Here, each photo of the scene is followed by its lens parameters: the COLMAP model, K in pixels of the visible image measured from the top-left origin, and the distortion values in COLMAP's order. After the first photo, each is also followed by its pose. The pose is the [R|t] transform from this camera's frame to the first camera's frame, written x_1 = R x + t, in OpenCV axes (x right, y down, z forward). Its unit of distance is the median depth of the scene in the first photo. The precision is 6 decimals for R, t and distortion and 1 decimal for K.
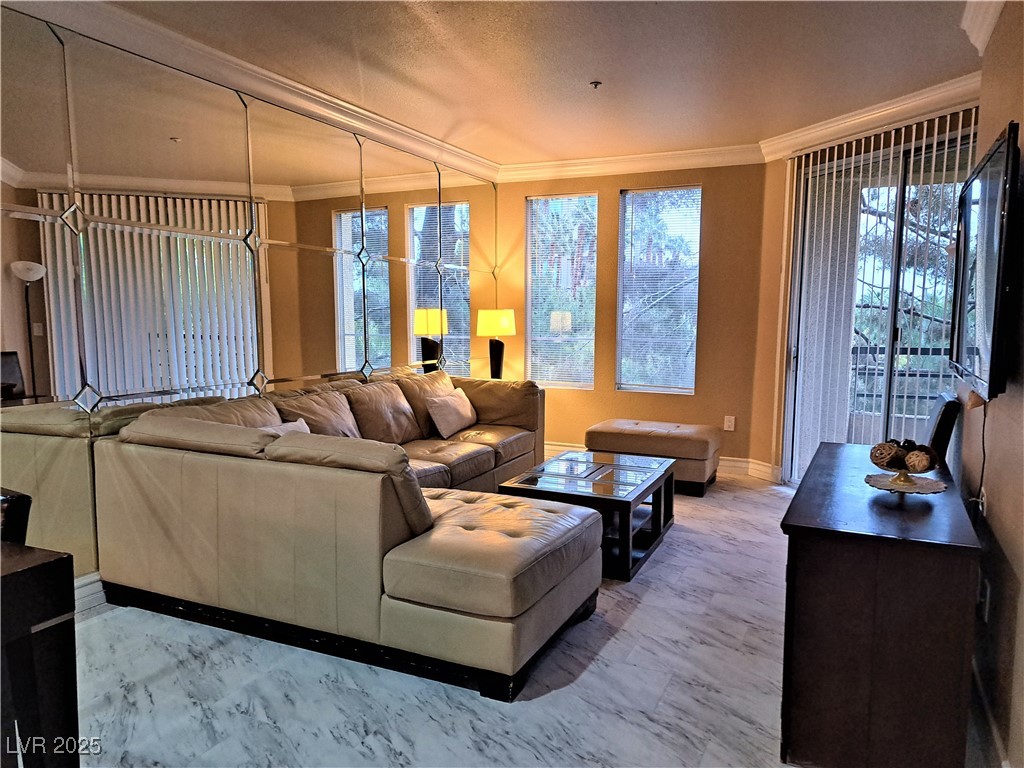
lens RADIAL K [[726.6, 0, 531.0], [0, 726.6, 421.8], [0, 0, 1]] dist [0.009876, 0.001805]
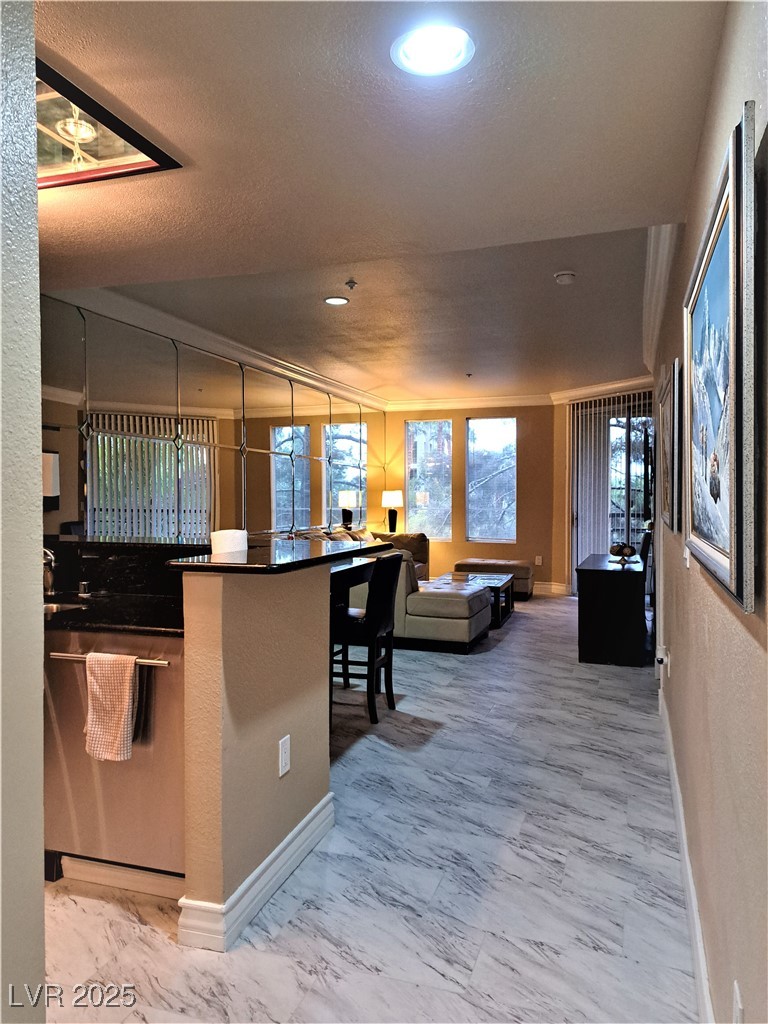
lens RADIAL K [[732.7, 0, 384.0], [0, 732.7, 512.0], [0, 0, 1]] dist [0.069848, -0.067322]
pose [[0.995610, -0.007322, 0.093315, -0.243270], [0.018893, 0.992137, -0.123722, 0.100991], [-0.091675, 0.124942, 0.987920, -0.653317]]
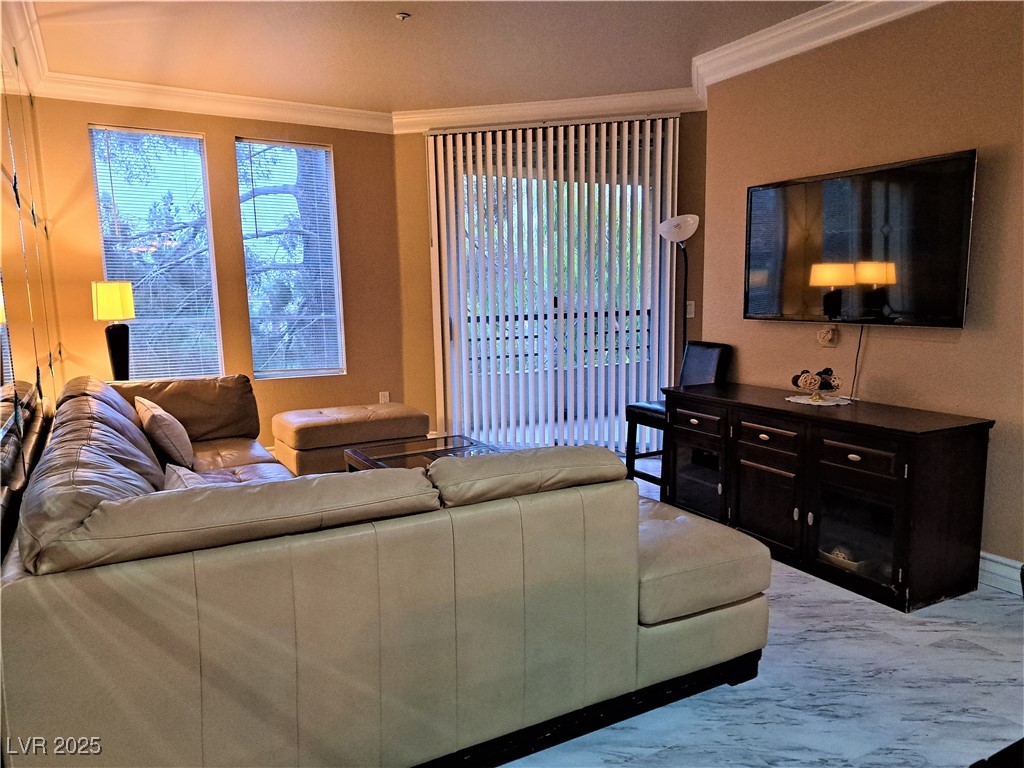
lens RADIAL K [[732.7, 0, 513.3], [0, 732.7, 399.2], [0, 0, 1]] dist [0.069848, -0.067322]
pose [[0.586668, -0.132331, 0.798942, -0.456923], [0.135055, 0.988730, 0.064595, -0.042425], [-0.798486, 0.070006, 0.597929, 0.302673]]
